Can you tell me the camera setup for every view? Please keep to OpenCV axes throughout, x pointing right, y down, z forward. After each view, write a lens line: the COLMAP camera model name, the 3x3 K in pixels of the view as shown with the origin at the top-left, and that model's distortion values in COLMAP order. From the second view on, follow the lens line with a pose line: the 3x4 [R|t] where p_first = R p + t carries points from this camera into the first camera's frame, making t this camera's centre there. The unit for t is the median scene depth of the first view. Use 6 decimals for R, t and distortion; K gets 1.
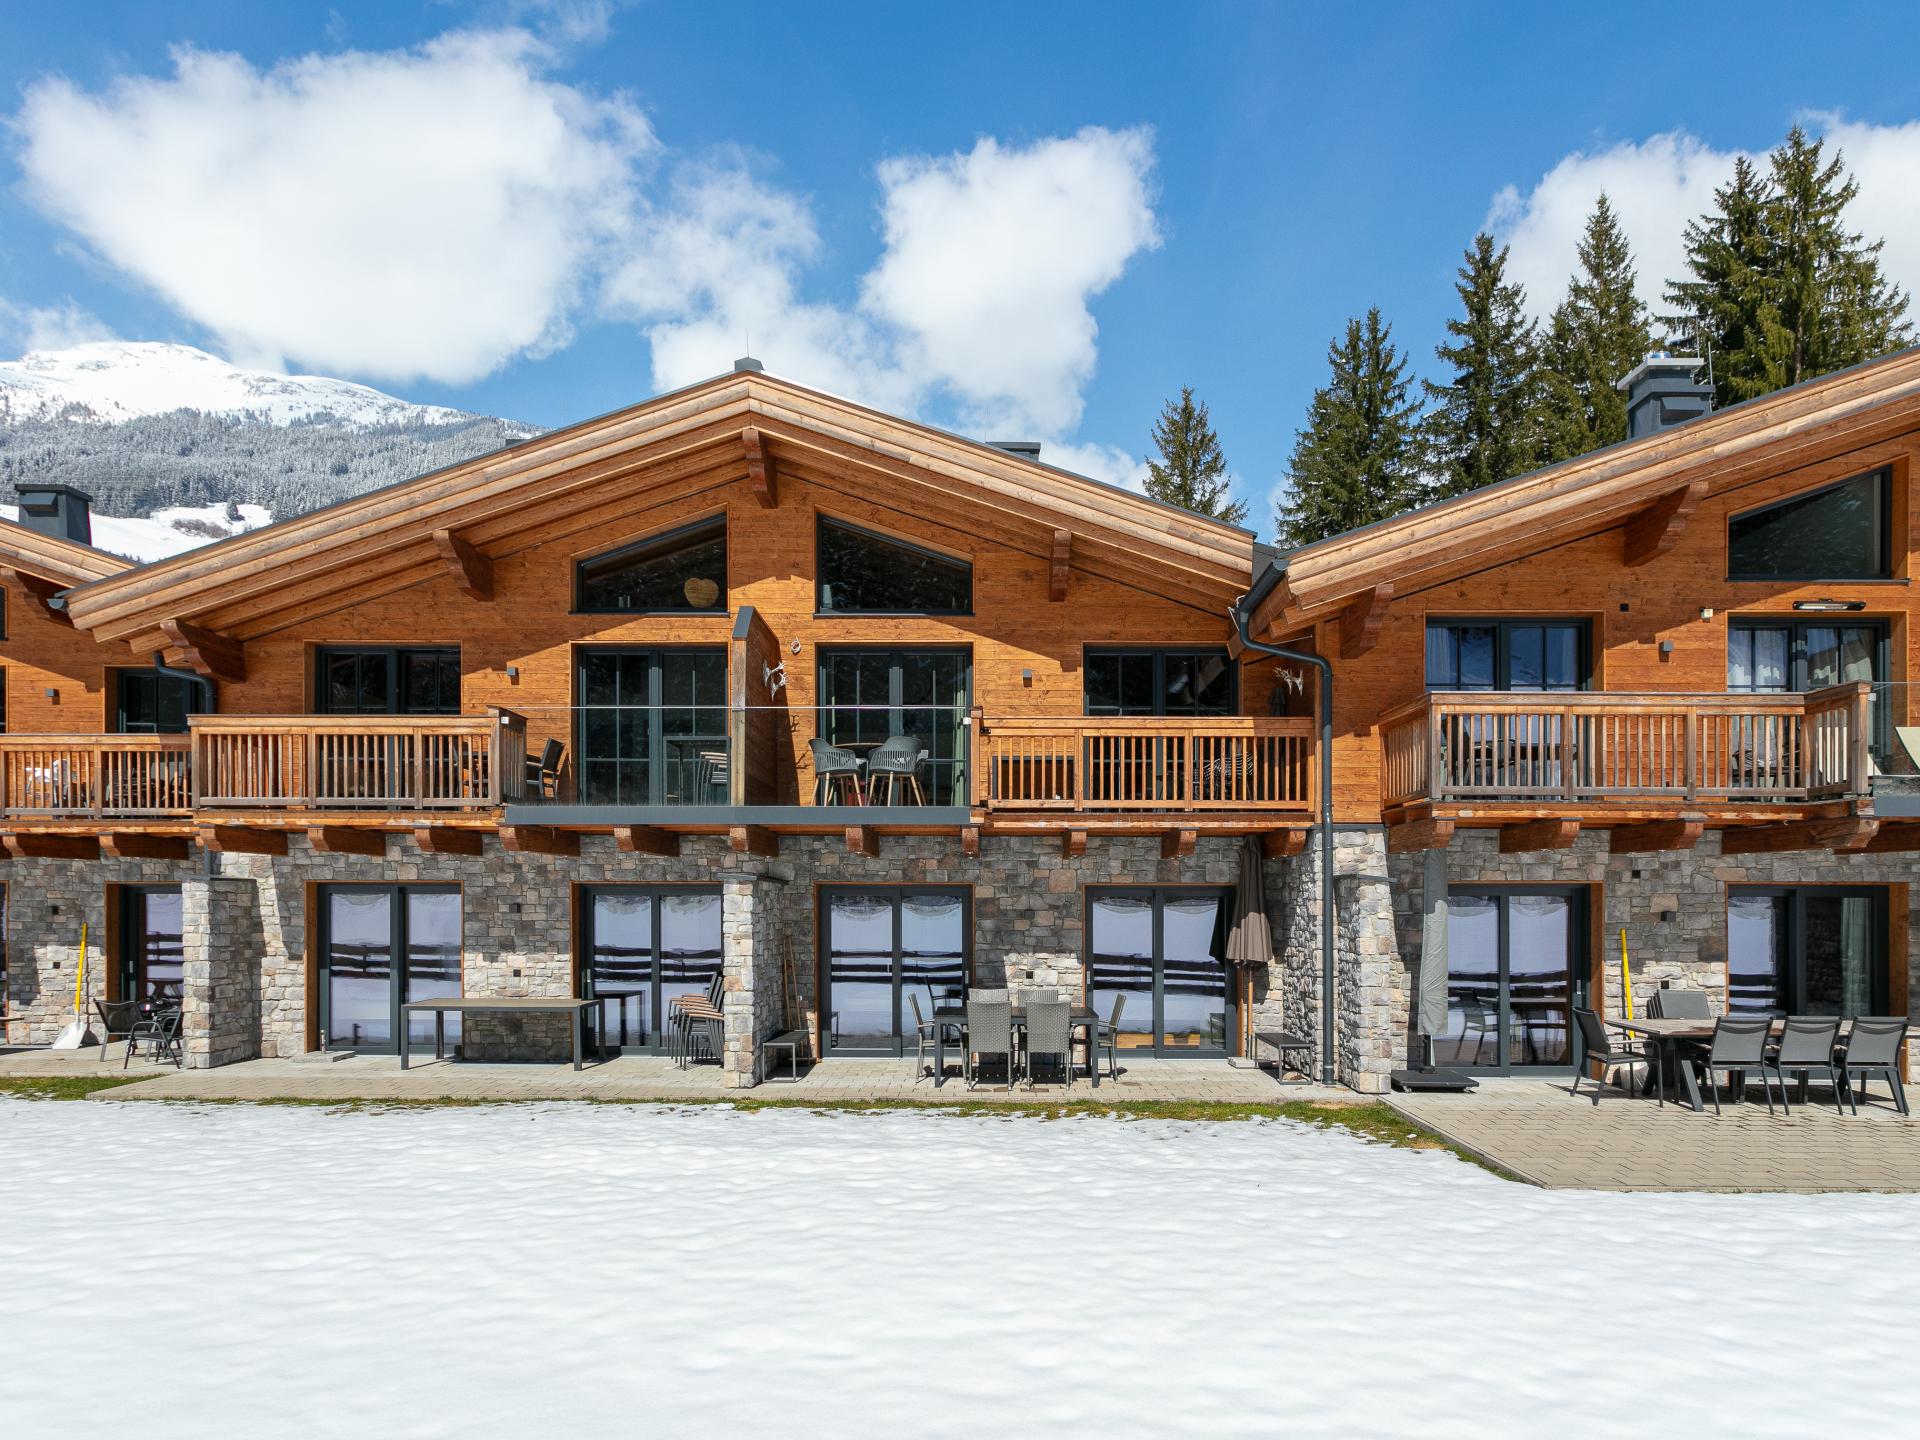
lens RADIAL K [[1178.8, 0, 967.0], [0, 1178.8, 942.0], [0, 0, 1]] dist [0.002355, 0.002090]
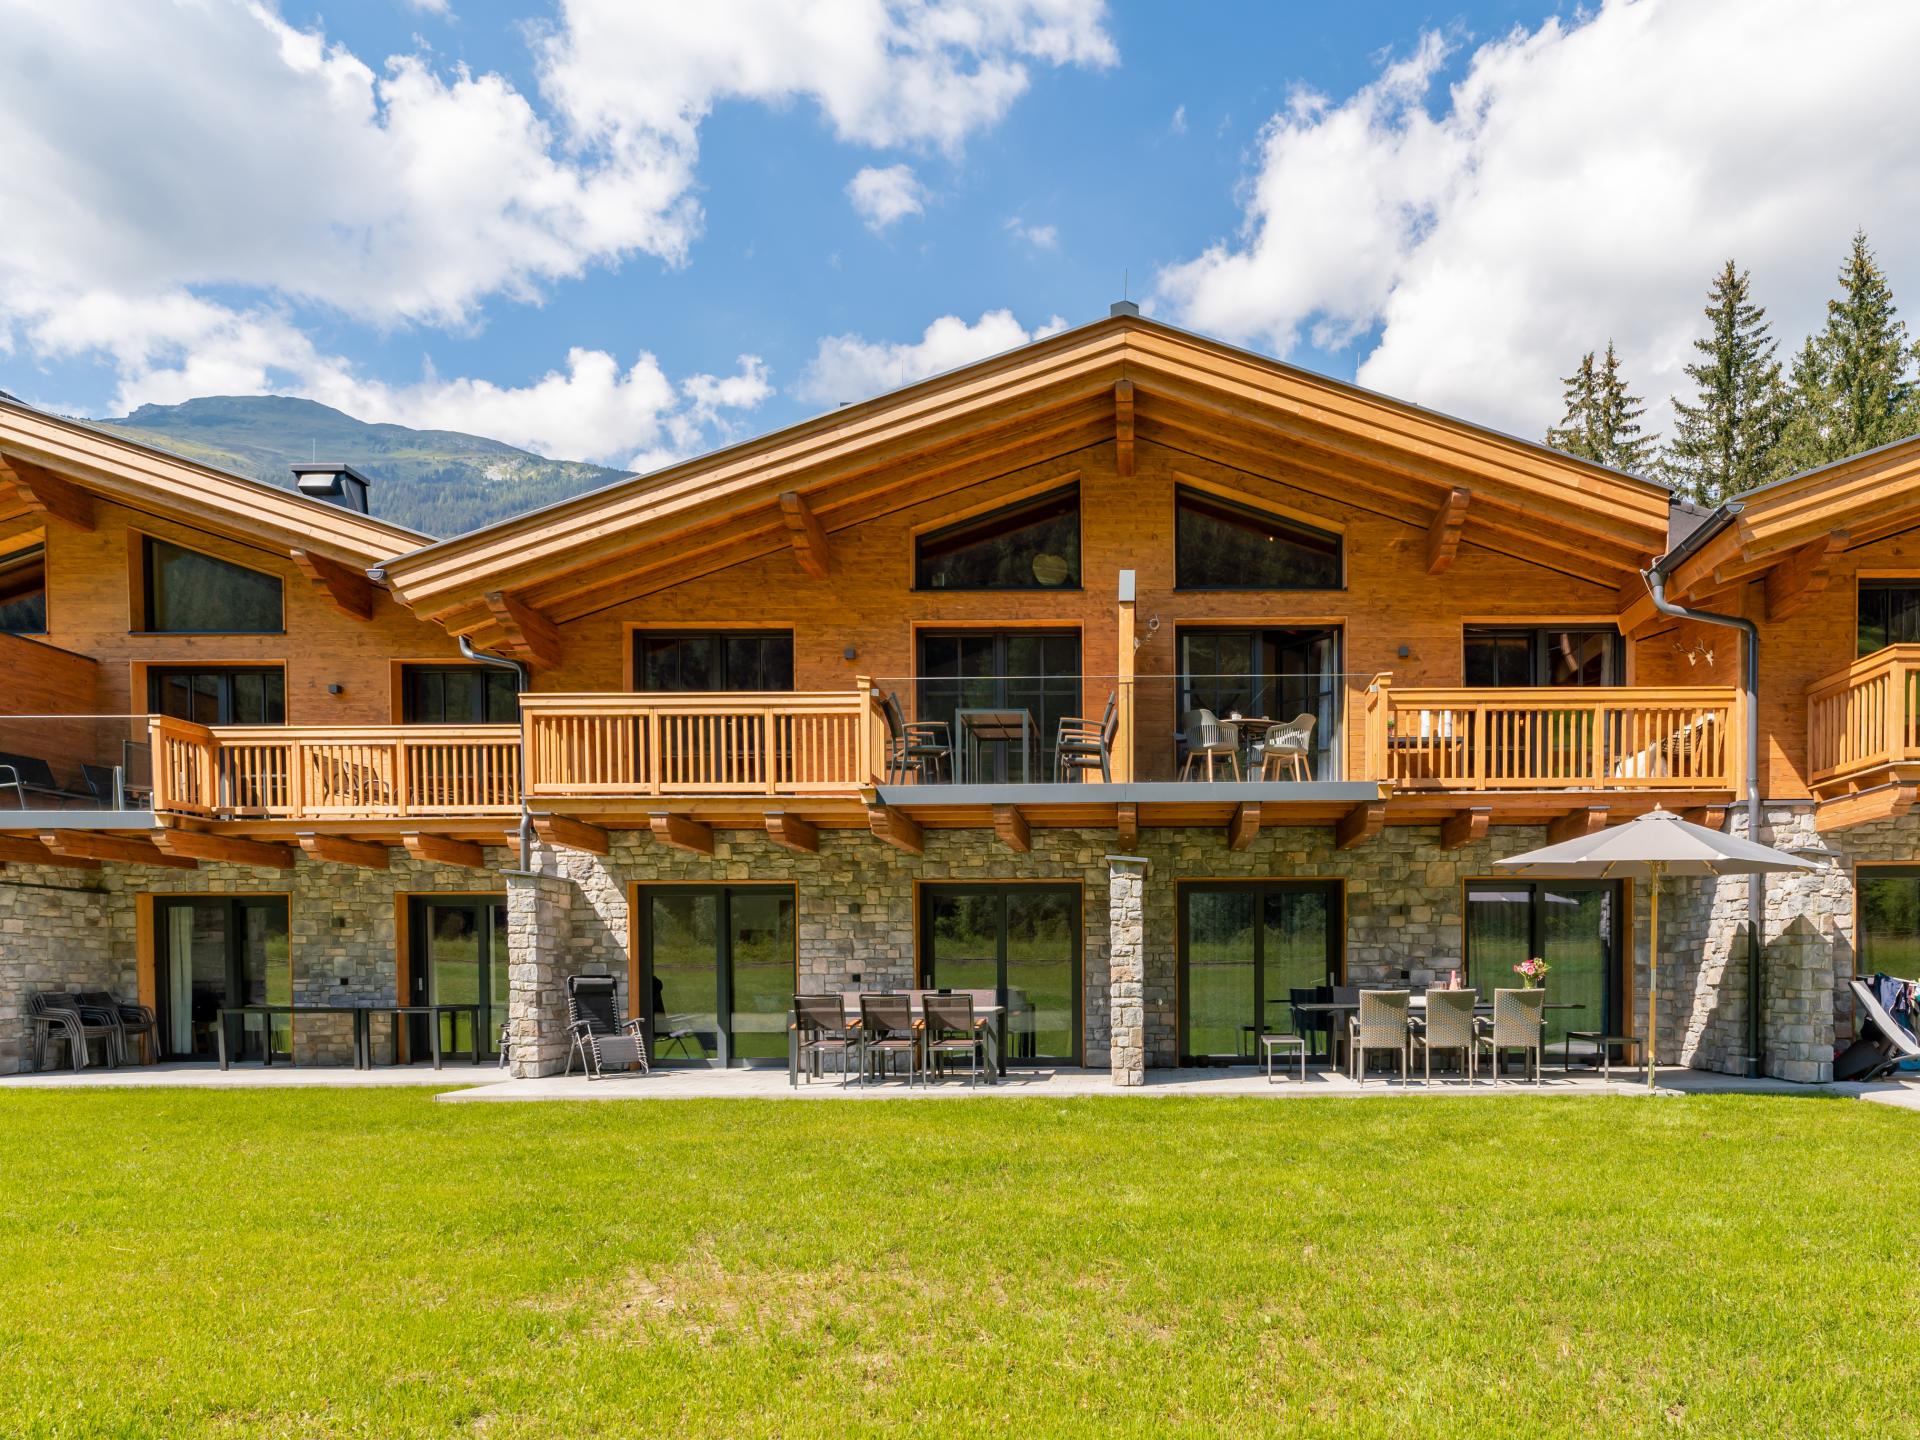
lens RADIAL K [[1236.1, 0, 1132.8], [0, 1236.1, 1017.5], [0, 0, 1]] dist [0.004339, -0.001069]
pose [[0.999959, -0.008183, 0.003923, -0.167935], [0.008196, 0.999961, -0.003341, 0.063181], [-0.003896, 0.003373, 0.999987, 0.019506]]
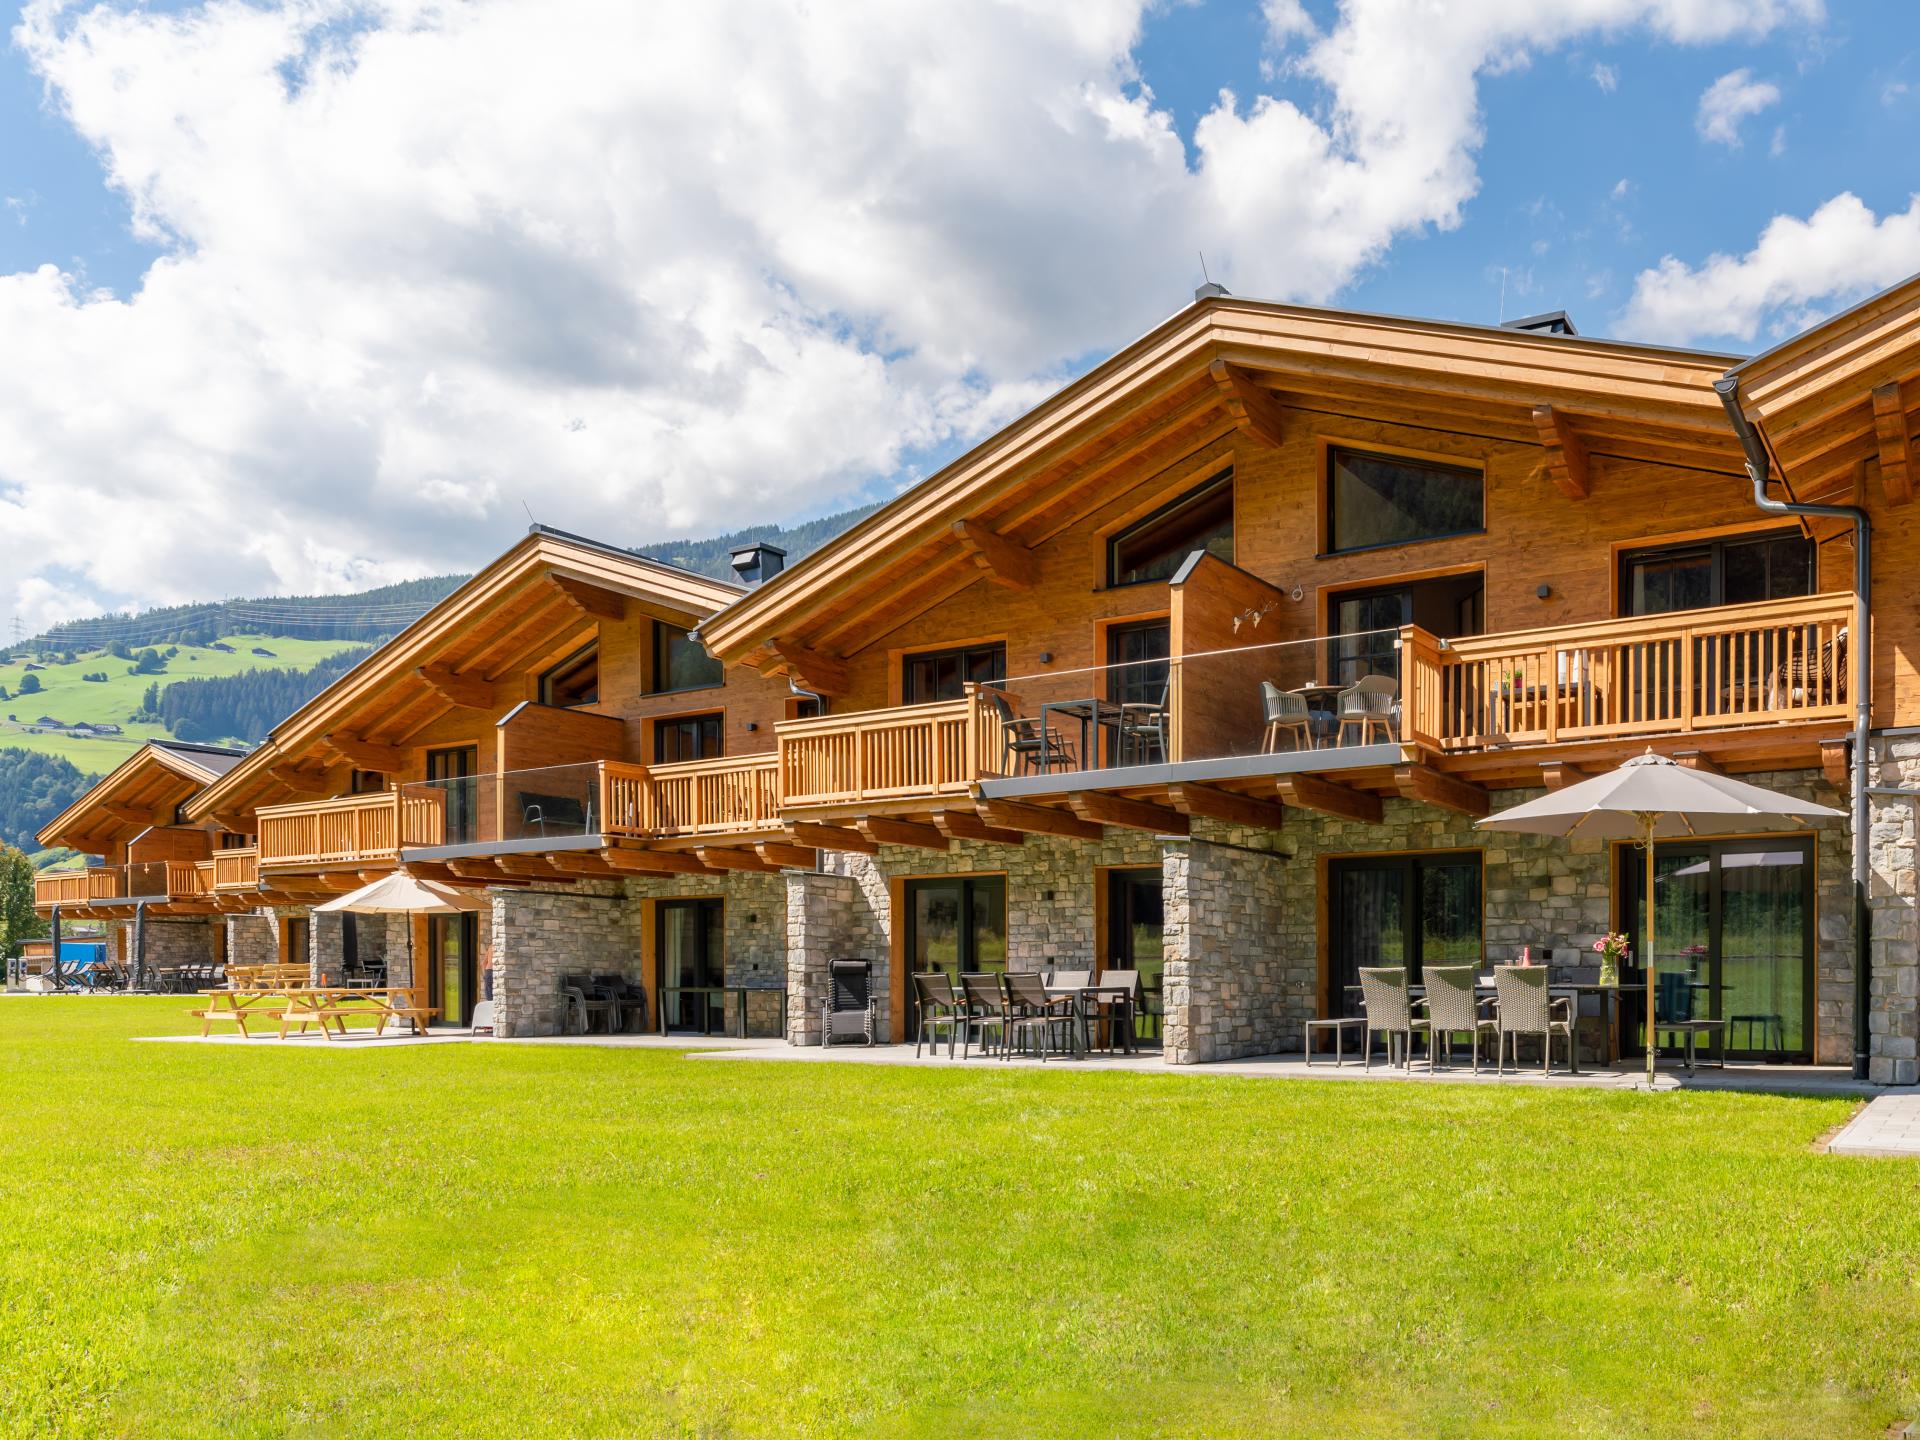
lens RADIAL K [[1383.9, 0, 1315.3], [0, 1383.9, 1003.8], [0, 0, 1]] dist [-0.001534, 0.001658]
pose [[0.895515, 0.001626, -0.445029, 0.339770], [-0.010531, 0.999791, -0.017537, 0.081162], [0.444908, 0.020392, 0.895344, 0.057960]]
